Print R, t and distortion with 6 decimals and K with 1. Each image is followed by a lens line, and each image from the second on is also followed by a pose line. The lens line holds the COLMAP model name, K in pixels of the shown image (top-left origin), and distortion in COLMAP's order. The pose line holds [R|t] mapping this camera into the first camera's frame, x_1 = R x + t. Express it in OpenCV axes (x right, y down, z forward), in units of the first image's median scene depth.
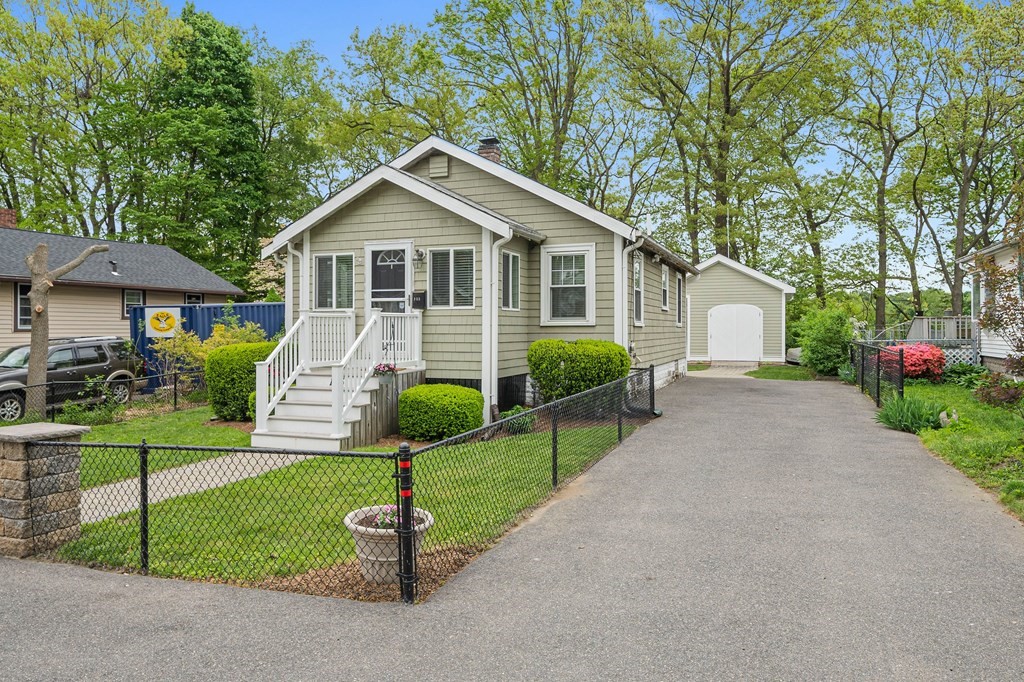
lens RADIAL K [[709.7, 0, 510.8], [0, 709.7, 331.1], [0, 0, 1]] dist [0.006529, 0.003007]
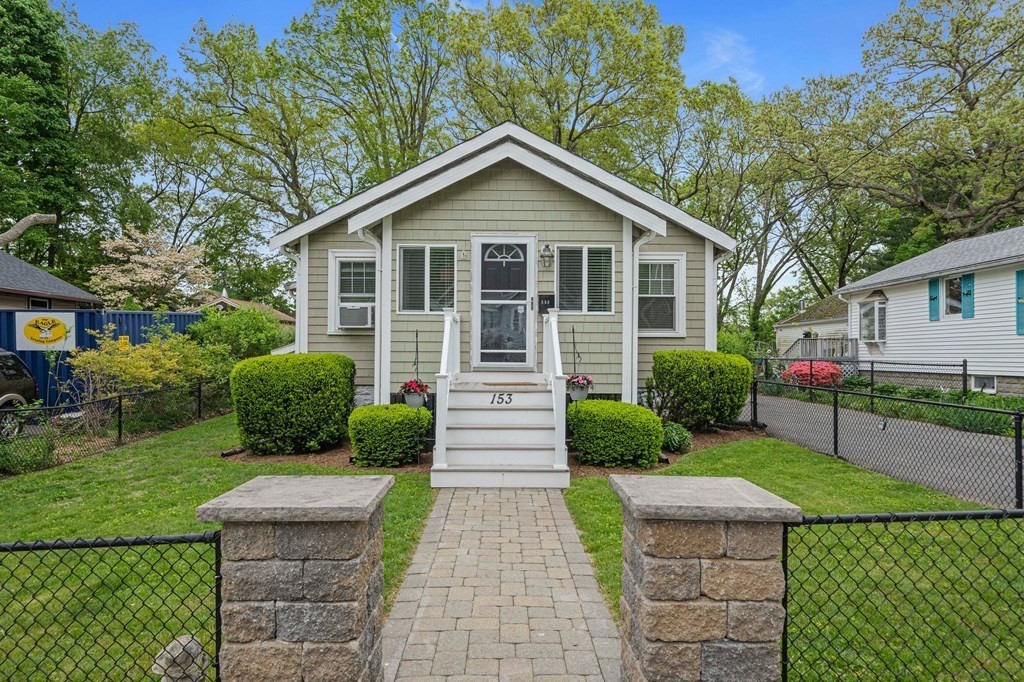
lens RADIAL K [[631.9, 0, 512.4], [0, 631.9, 350.6], [0, 0, 1]] dist [0.004522, 0.001106]
pose [[0.929439, 0.008002, 0.368890, -0.428268], [-0.004596, 0.999938, -0.010111, 0.020632], [-0.368948, 0.007702, 0.929418, 0.286163]]
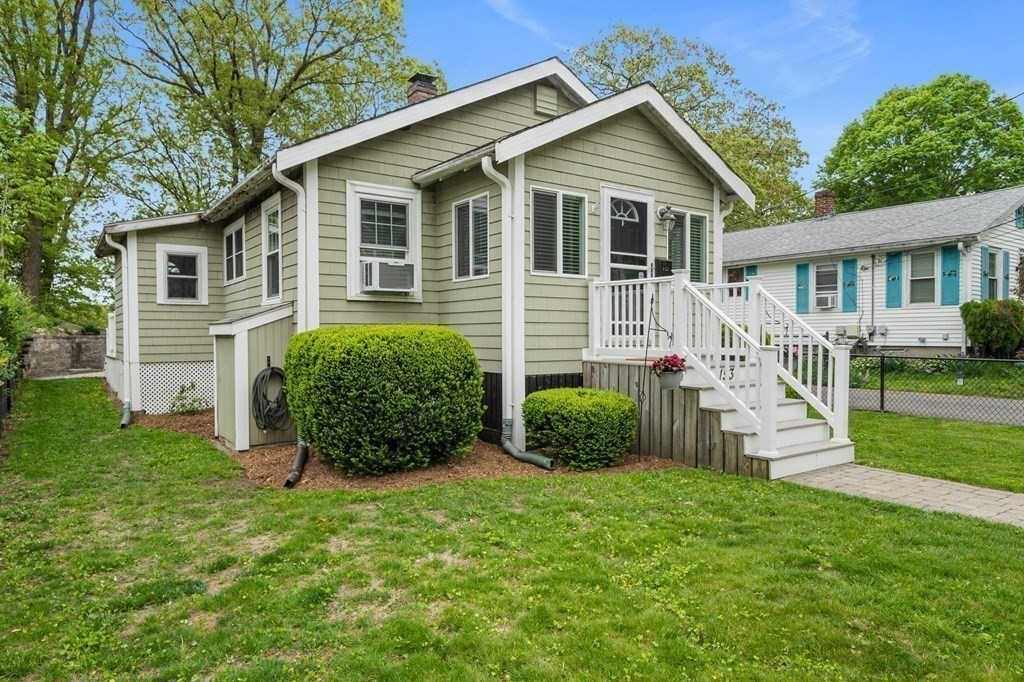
lens RADIAL K [[639.0, 0, 508.1], [0, 639.0, 345.3], [0, 0, 1]] dist [0.006736, 0.000414]
pose [[0.561531, -0.013704, 0.827342, -0.777556], [0.004318, 0.999898, 0.013632, 0.027761], [-0.827445, -0.004083, 0.561533, 0.706257]]
